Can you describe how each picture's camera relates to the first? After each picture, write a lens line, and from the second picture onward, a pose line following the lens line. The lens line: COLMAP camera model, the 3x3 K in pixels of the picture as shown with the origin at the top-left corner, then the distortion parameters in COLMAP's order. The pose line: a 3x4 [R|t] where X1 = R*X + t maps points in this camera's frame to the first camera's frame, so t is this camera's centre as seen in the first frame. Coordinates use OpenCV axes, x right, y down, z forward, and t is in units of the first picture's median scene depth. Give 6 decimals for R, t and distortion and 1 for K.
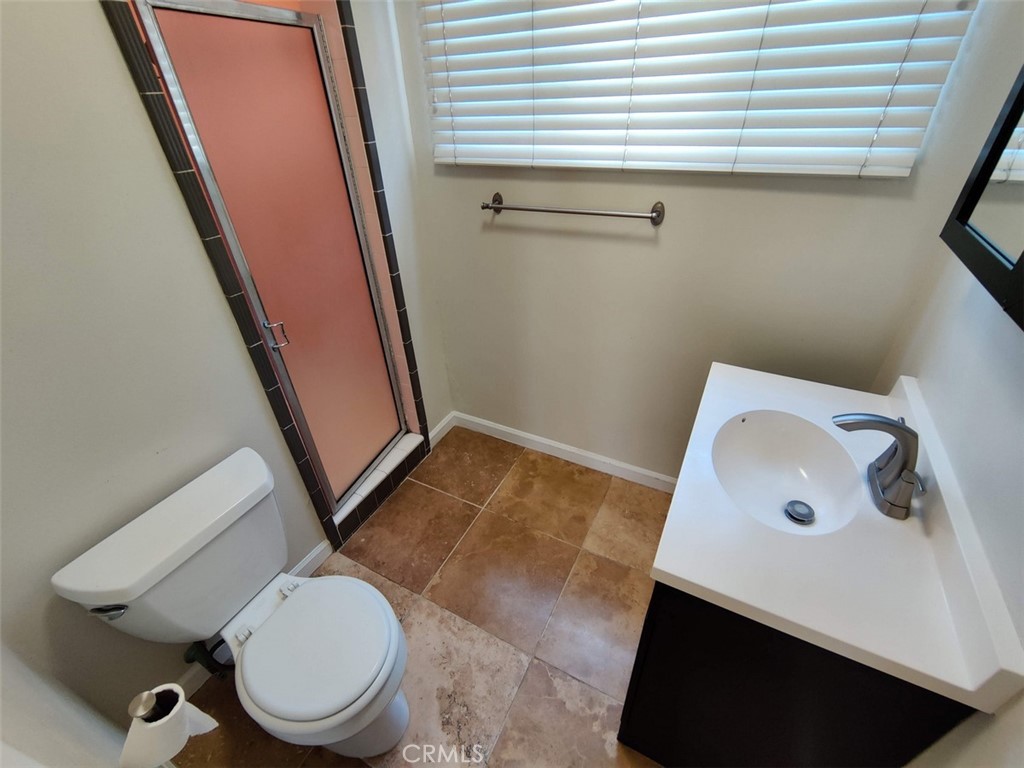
lens RADIAL K [[439.4, 0, 510.2], [0, 439.4, 387.1], [0, 0, 1]] dist [-0.001509, 0.000112]
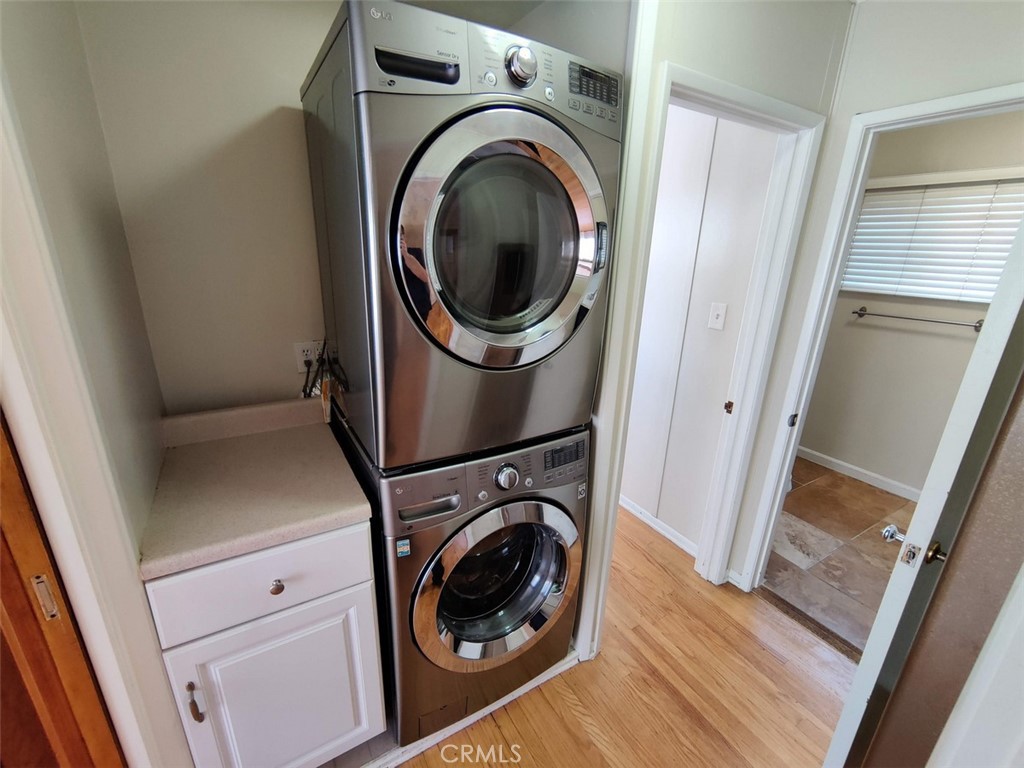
lens RADIAL K [[439.4, 0, 512.5], [0, 439.4, 382.1], [0, 0, 1]] dist [-0.001509, 0.000112]
pose [[0.850002, 0.219980, -0.478650, -0.325330], [-0.344259, 0.919725, -0.188656, 0.693353], [0.398726, 0.325138, 0.857498, -1.046988]]
